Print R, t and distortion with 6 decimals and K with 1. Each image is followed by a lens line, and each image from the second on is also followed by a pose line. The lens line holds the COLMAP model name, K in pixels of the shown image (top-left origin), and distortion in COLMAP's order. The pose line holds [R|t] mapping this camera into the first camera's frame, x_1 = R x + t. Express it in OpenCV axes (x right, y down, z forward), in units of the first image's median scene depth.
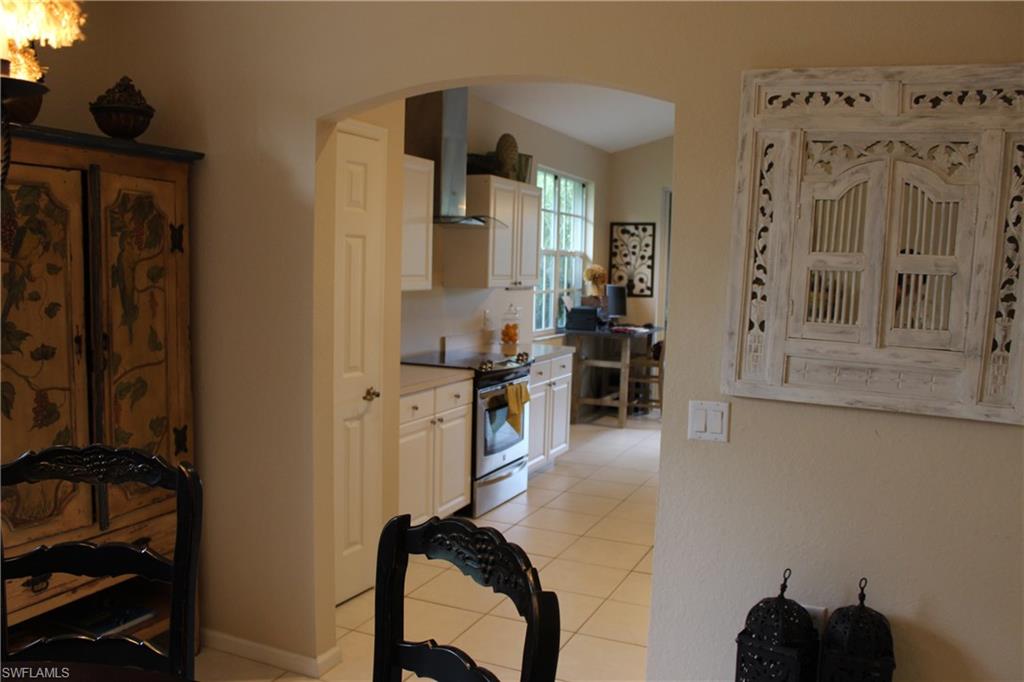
lens RADIAL K [[850.3, 0, 513.7], [0, 850.3, 346.8], [0, 0, 1]] dist [-0.161846, 0.140398]
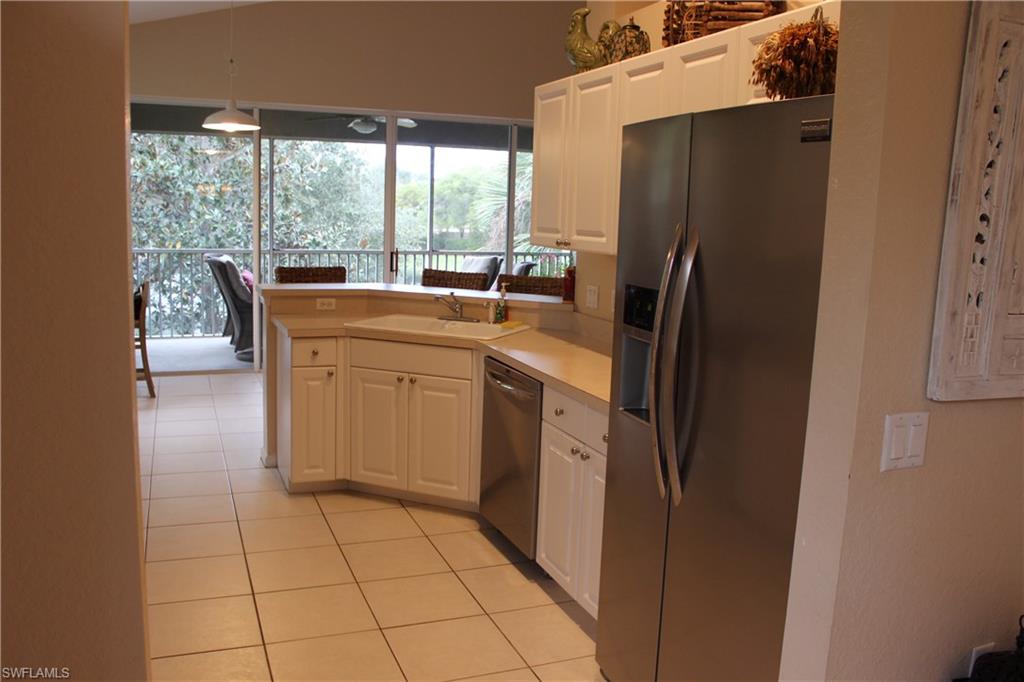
lens RADIAL K [[850.3, 0, 513.7], [0, 850.3, 346.8], [0, 0, 1]] dist [-0.161846, 0.140398]
pose [[0.691438, -0.112892, 0.713561, -0.180066], [0.051794, 0.992920, 0.106900, -0.030052], [-0.720577, -0.036957, 0.692389, 0.298182]]
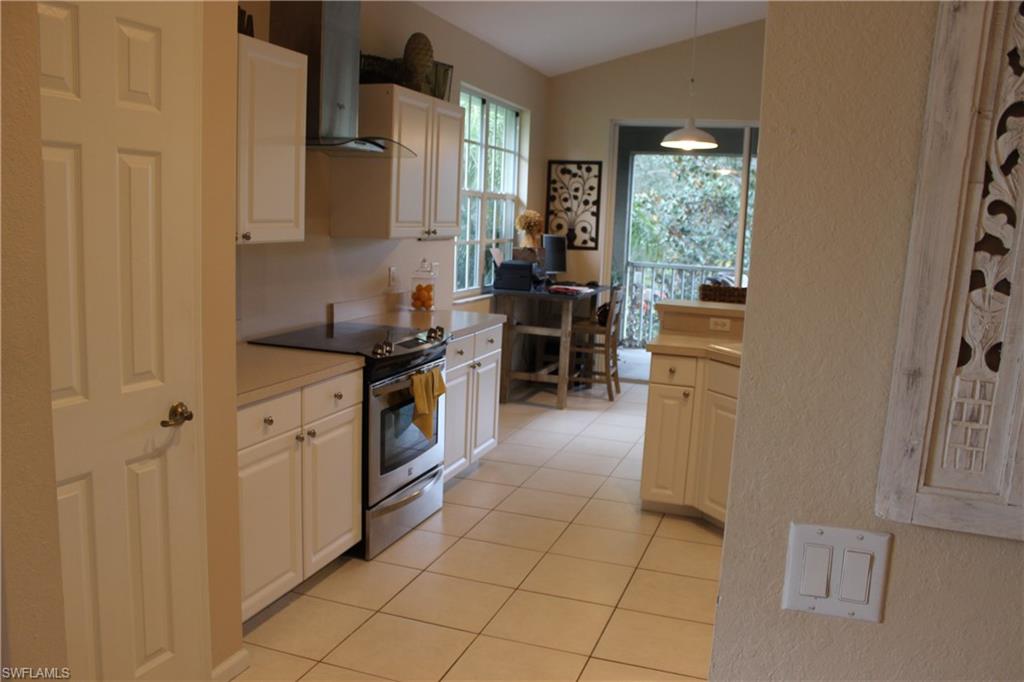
lens RADIAL K [[850.3, 0, 513.7], [0, 850.3, 346.8], [0, 0, 1]] dist [-0.161846, 0.140398]
pose [[0.996337, 0.001480, 0.085499, 0.013321], [-0.006700, 0.998128, 0.060798, -0.019235], [-0.085249, -0.061148, 0.994482, 0.236133]]
